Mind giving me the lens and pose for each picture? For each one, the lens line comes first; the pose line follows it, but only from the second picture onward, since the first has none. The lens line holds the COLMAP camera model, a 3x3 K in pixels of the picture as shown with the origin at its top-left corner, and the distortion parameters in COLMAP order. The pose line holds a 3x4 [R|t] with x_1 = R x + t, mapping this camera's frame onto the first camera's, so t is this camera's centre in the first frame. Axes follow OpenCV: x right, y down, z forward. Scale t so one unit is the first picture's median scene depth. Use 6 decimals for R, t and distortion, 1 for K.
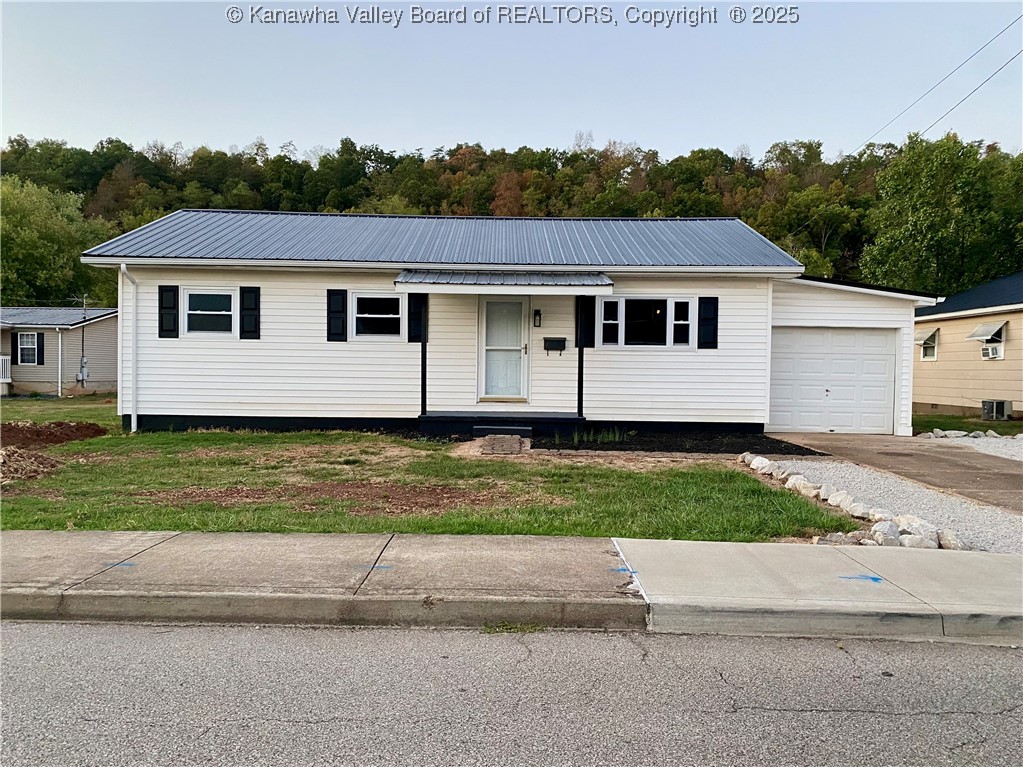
lens RADIAL K [[789.8, 0, 509.3], [0, 789.8, 377.6], [0, 0, 1]] dist [0.090972, -0.163396]
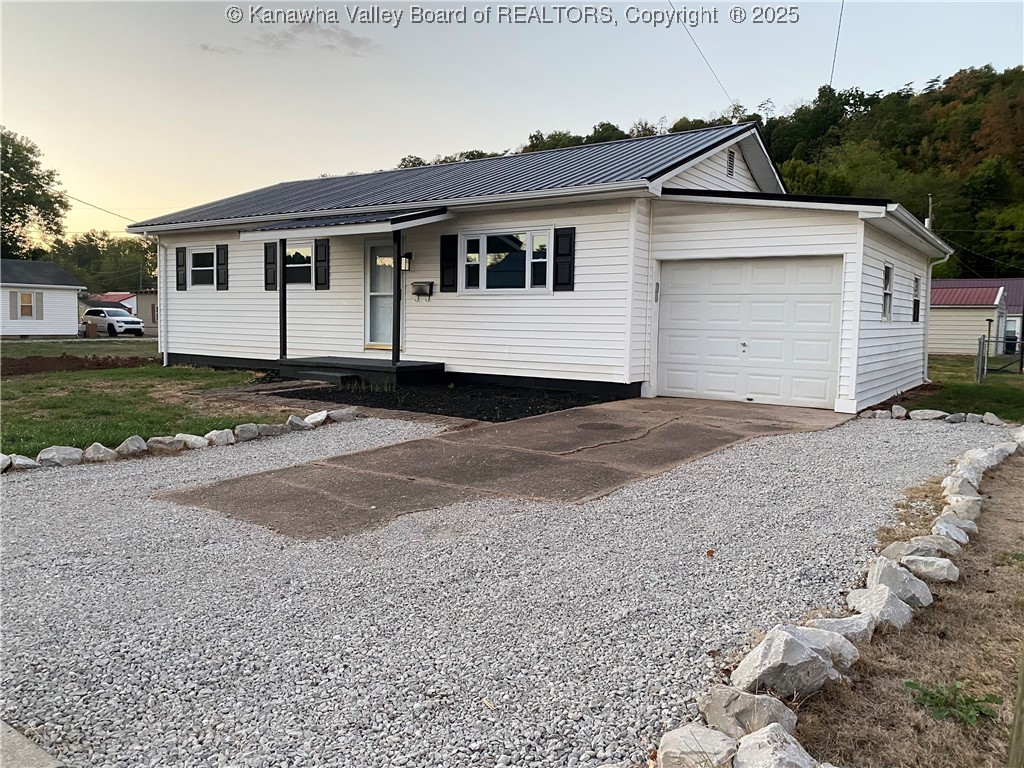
lens RADIAL K [[759.9, 0, 525.4], [0, 759.9, 385.9], [0, 0, 1]] dist [0.058745, -0.064675]
pose [[0.823706, 0.050005, -0.564808, 0.670212], [-0.013232, 0.997528, 0.069018, 0.008469], [0.566863, -0.049377, 0.822331, 0.315004]]
